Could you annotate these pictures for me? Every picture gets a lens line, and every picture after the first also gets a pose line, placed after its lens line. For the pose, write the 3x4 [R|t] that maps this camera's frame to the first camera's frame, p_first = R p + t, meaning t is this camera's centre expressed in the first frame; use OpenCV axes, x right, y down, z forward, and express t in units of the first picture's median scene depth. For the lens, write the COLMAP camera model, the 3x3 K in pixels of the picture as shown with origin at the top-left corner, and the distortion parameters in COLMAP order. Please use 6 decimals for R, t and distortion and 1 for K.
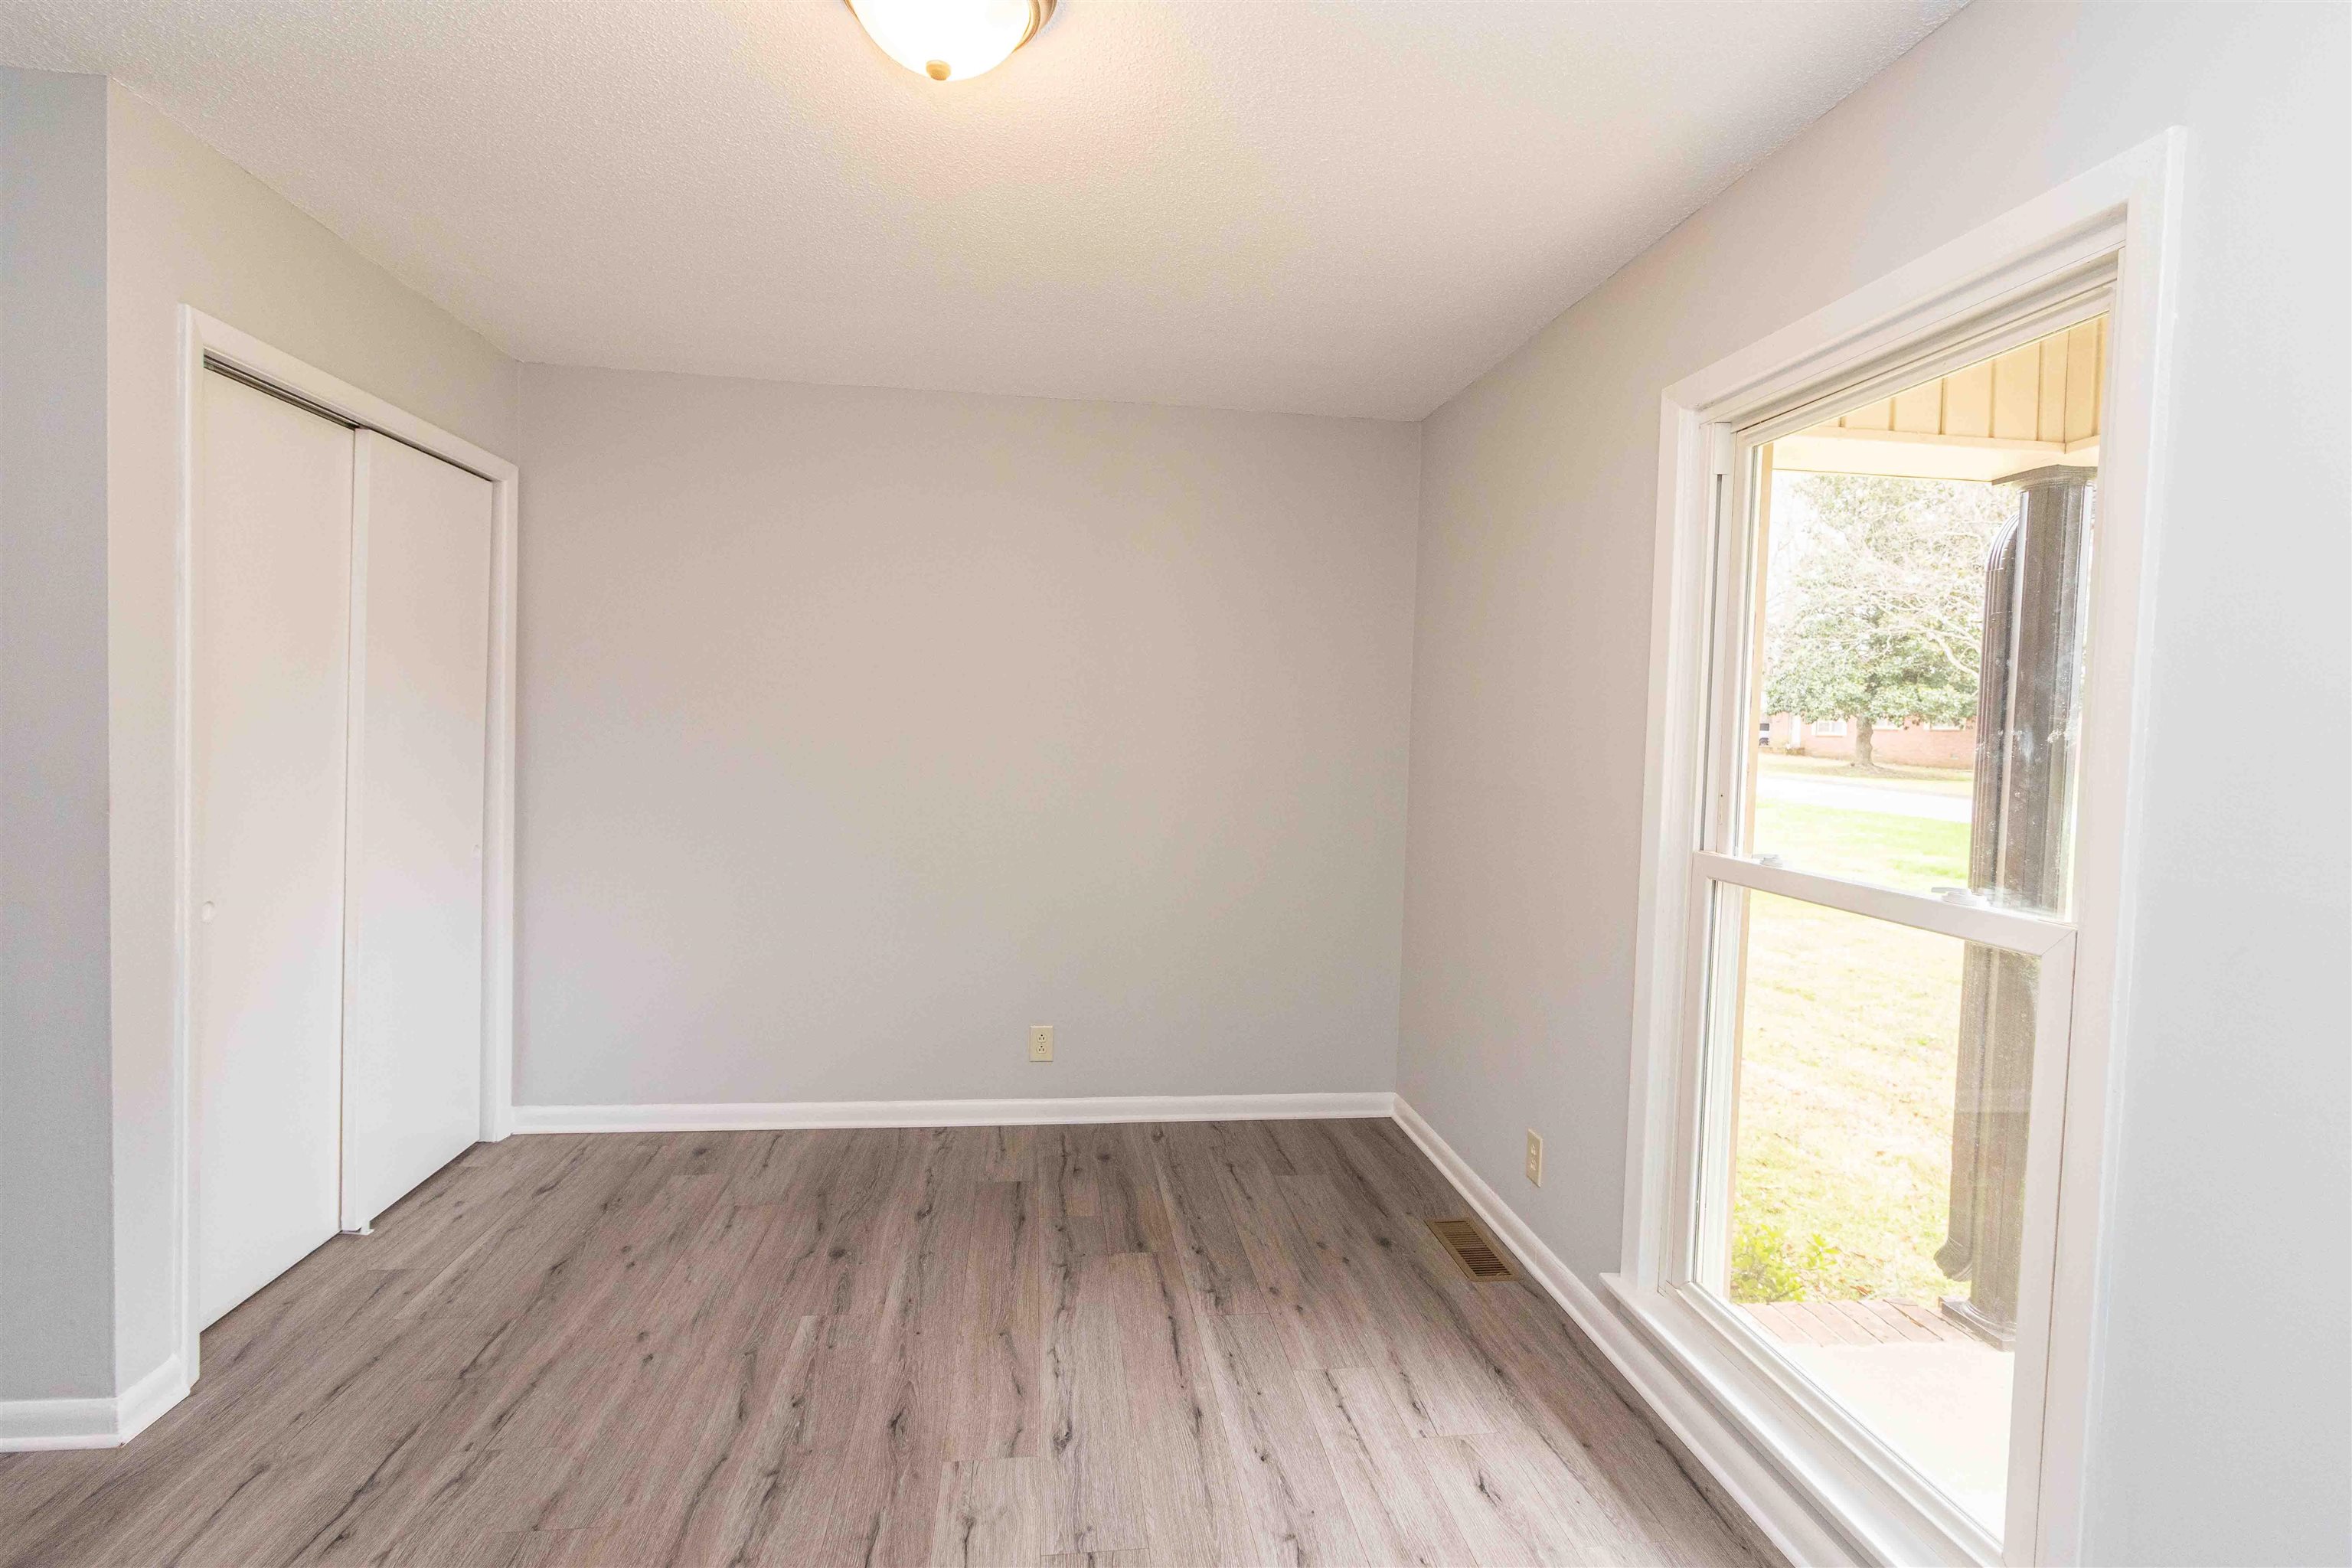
lens RADIAL K [[1099.5, 0, 1170.8], [0, 1099.5, 768.8], [0, 0, 1]] dist [0.001882, -0.000311]
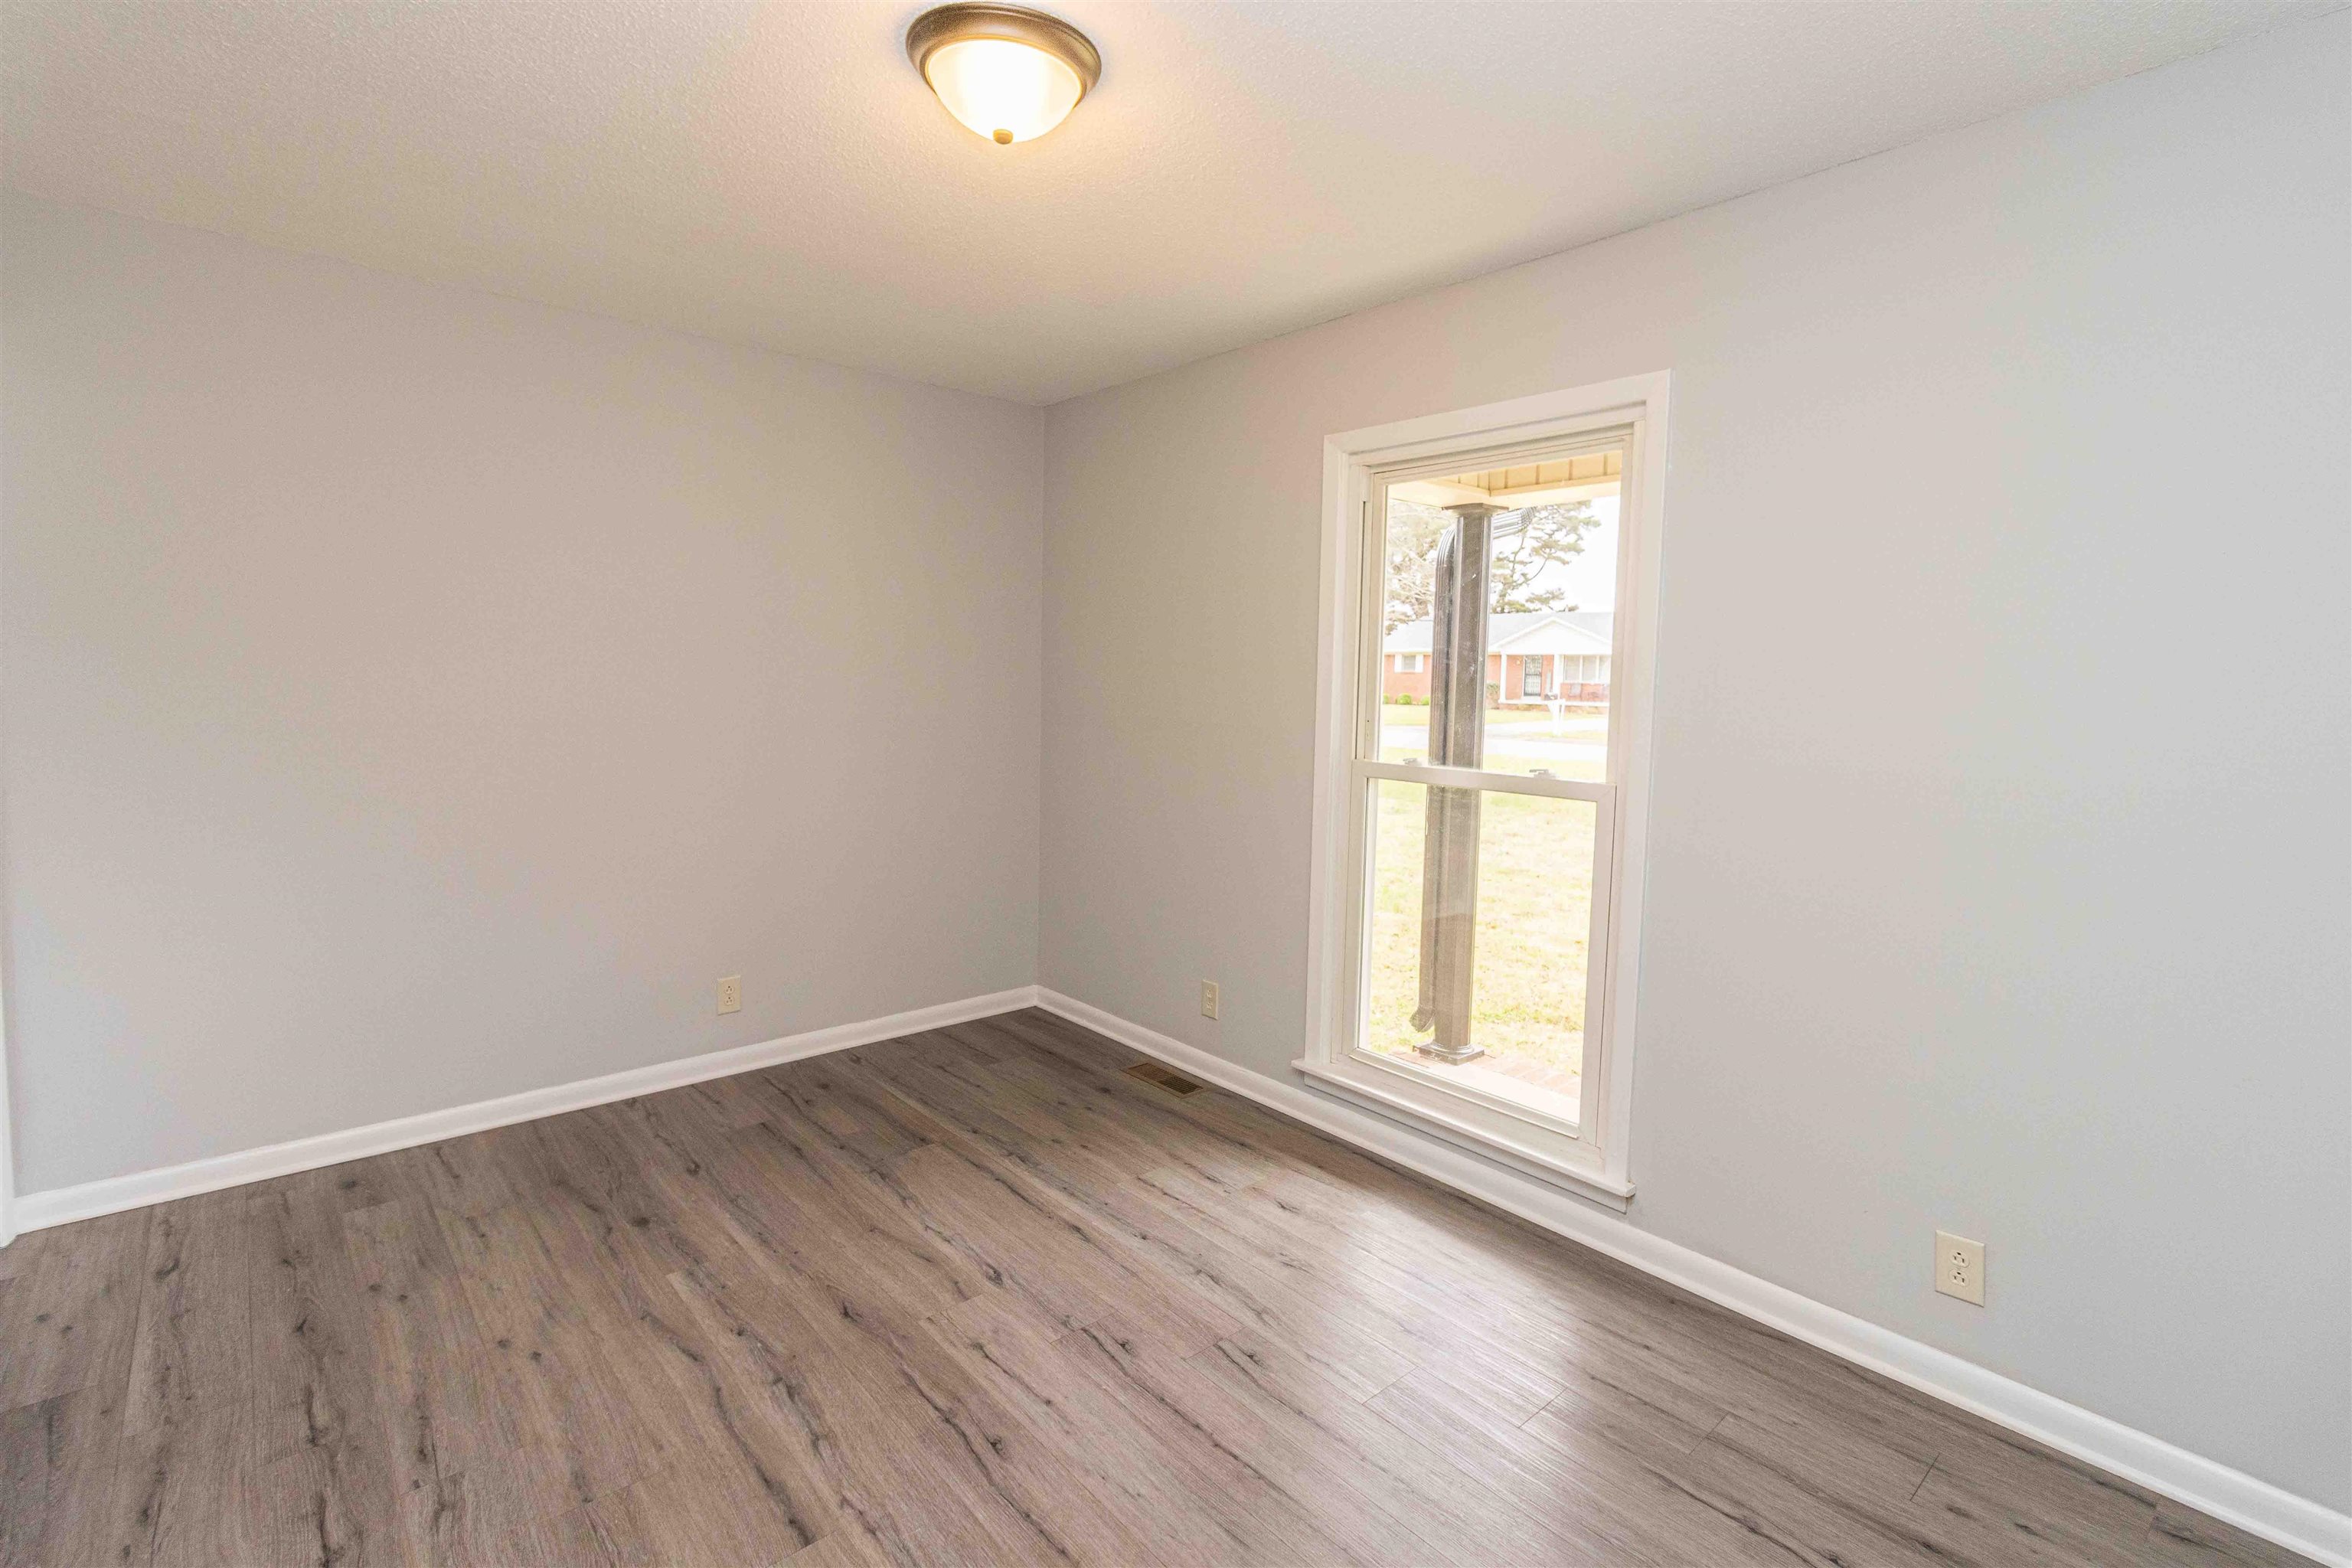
lens RADIAL K [[1099.5, 0, 1170.8], [0, 1099.5, 768.8], [0, 0, 1]] dist [0.001882, -0.000311]
pose [[0.829829, -0.063153, 0.554433, -0.444599], [0.030397, 0.997216, 0.068094, -0.017450], [-0.557190, -0.039653, 0.829438, -0.067601]]
